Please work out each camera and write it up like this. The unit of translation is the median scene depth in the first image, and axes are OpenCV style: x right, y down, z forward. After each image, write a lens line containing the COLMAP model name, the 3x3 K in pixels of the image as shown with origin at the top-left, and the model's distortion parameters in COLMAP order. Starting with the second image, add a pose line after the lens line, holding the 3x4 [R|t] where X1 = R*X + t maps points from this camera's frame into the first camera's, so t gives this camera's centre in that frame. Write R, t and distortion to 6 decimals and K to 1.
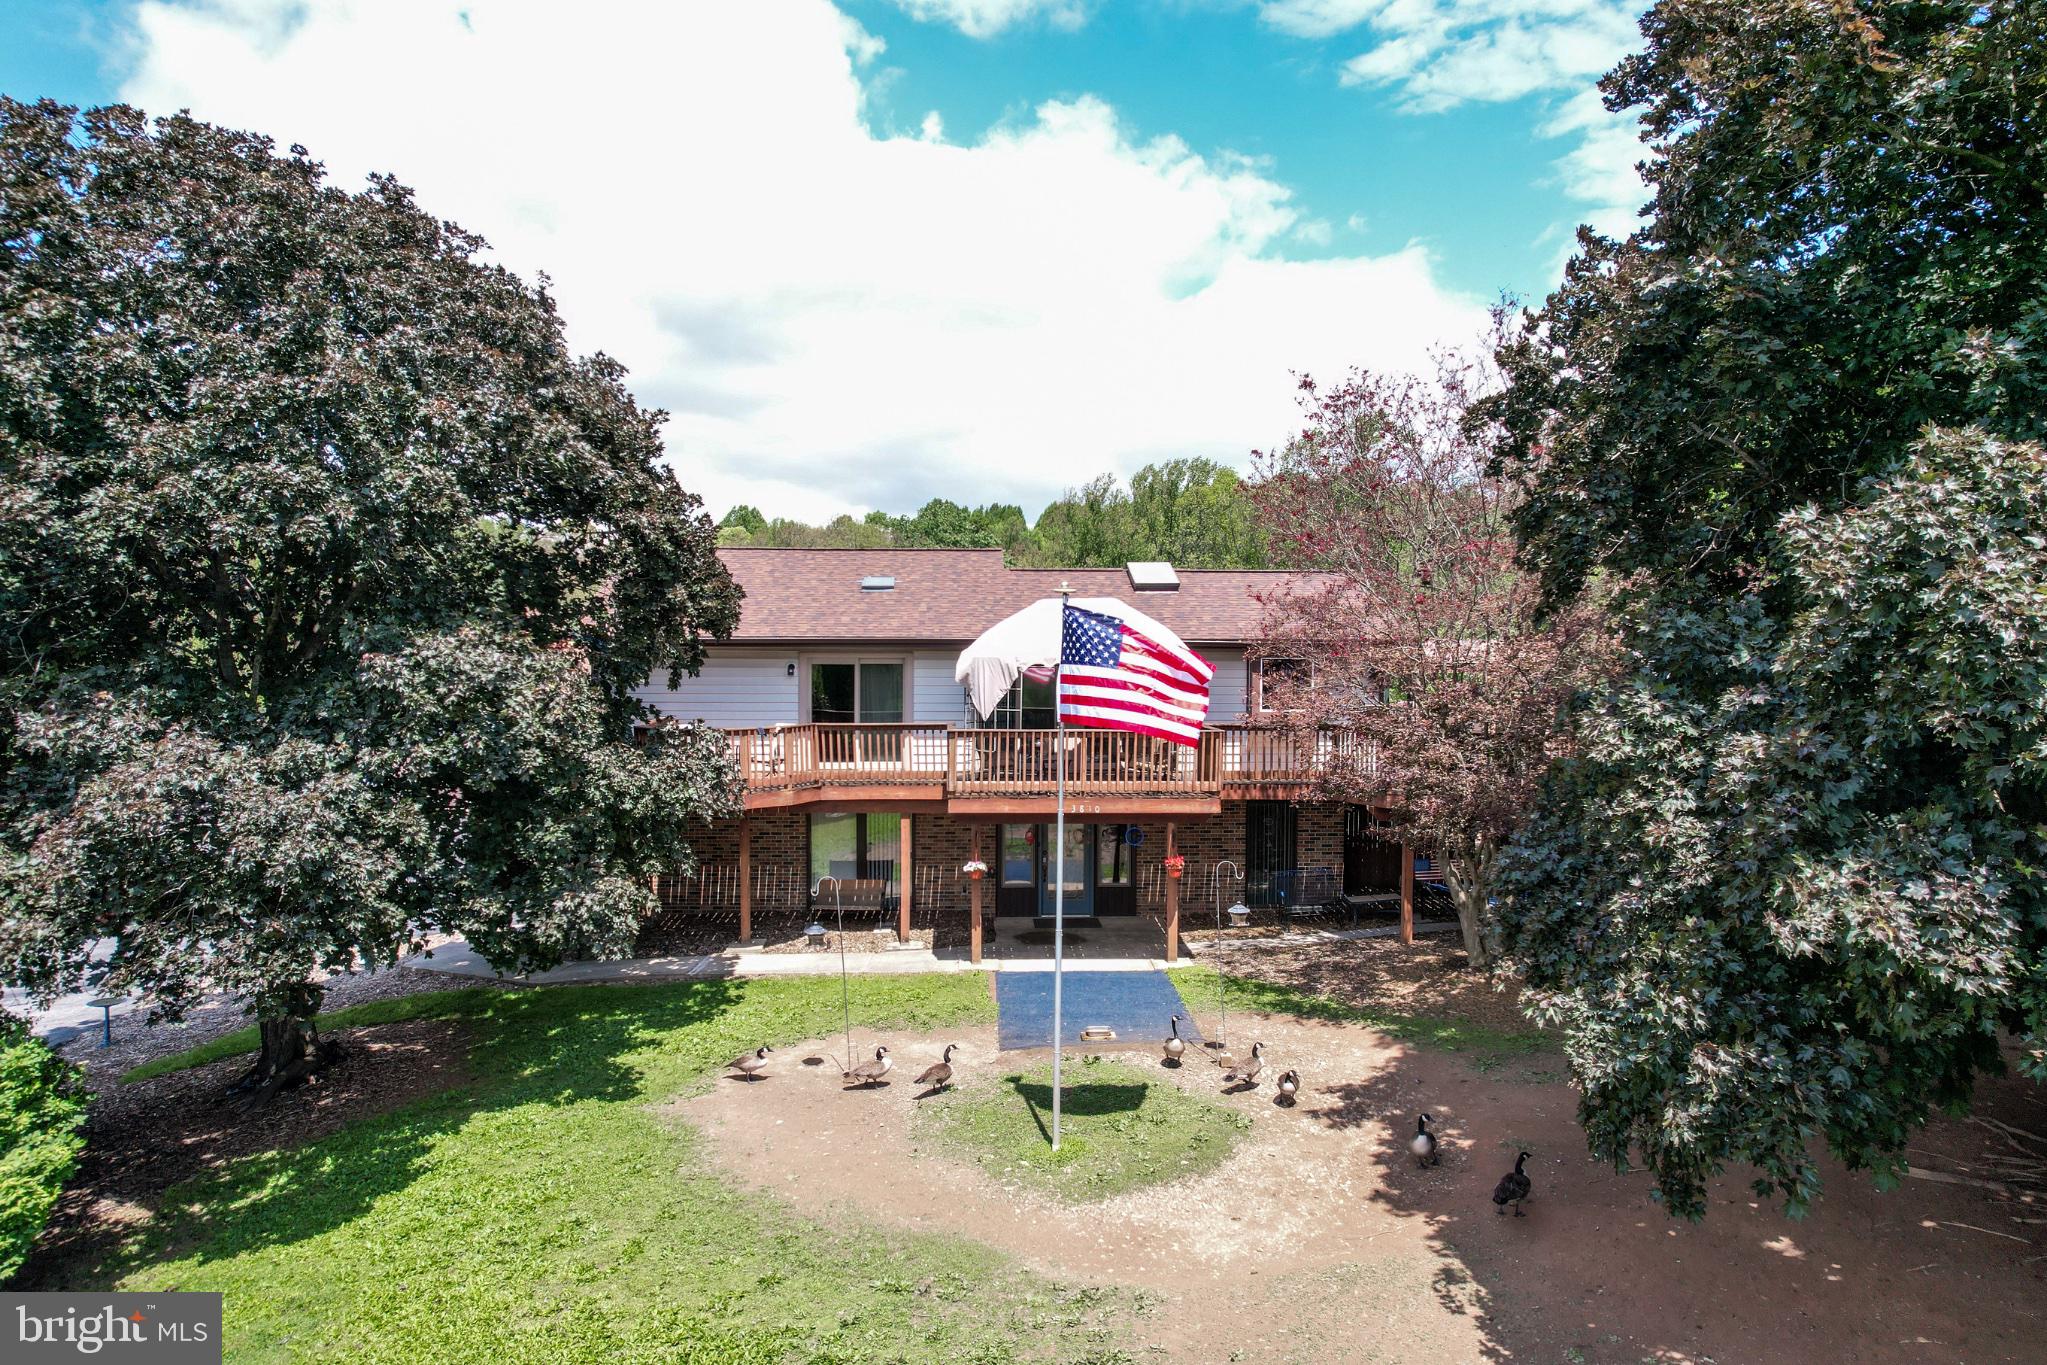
lens RADIAL K [[1313.0, 0, 1033.8], [0, 1313.0, 632.9], [0, 0, 1]] dist [-0.077603, 0.120769]
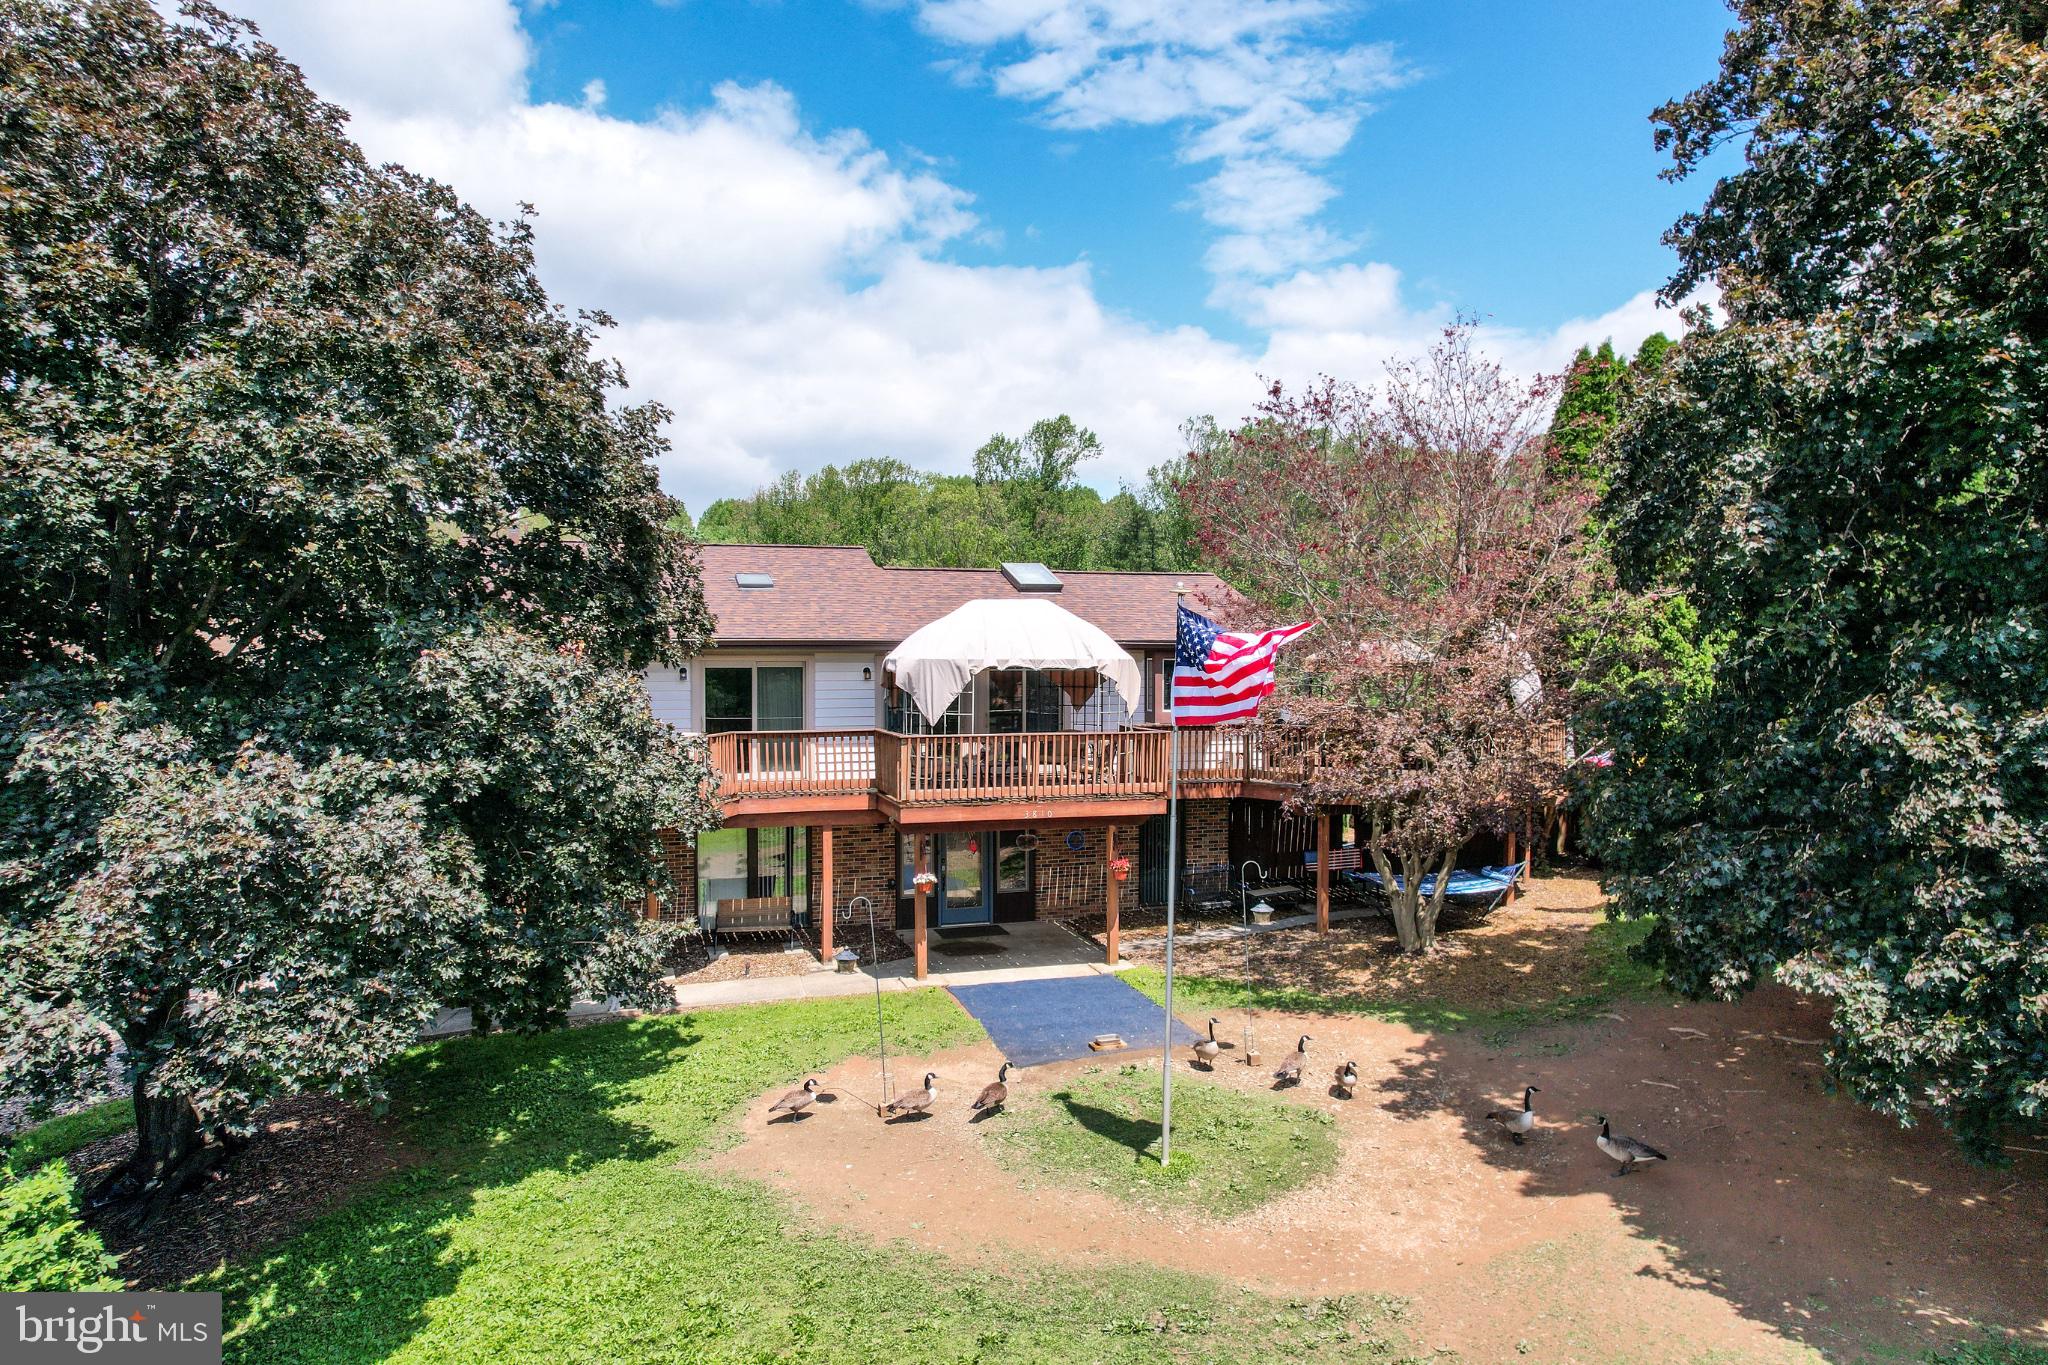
lens RADIAL K [[1313.2, 0, 1031.3], [0, 1313.2, 693.0], [0, 0, 1]] dist [-0.071033, 0.060338]
pose [[0.968642, -0.013281, 0.248107, -0.201336], [0.002517, 0.999044, 0.043651, 0.002593], [-0.248449, -0.041658, 0.967749, 0.065209]]
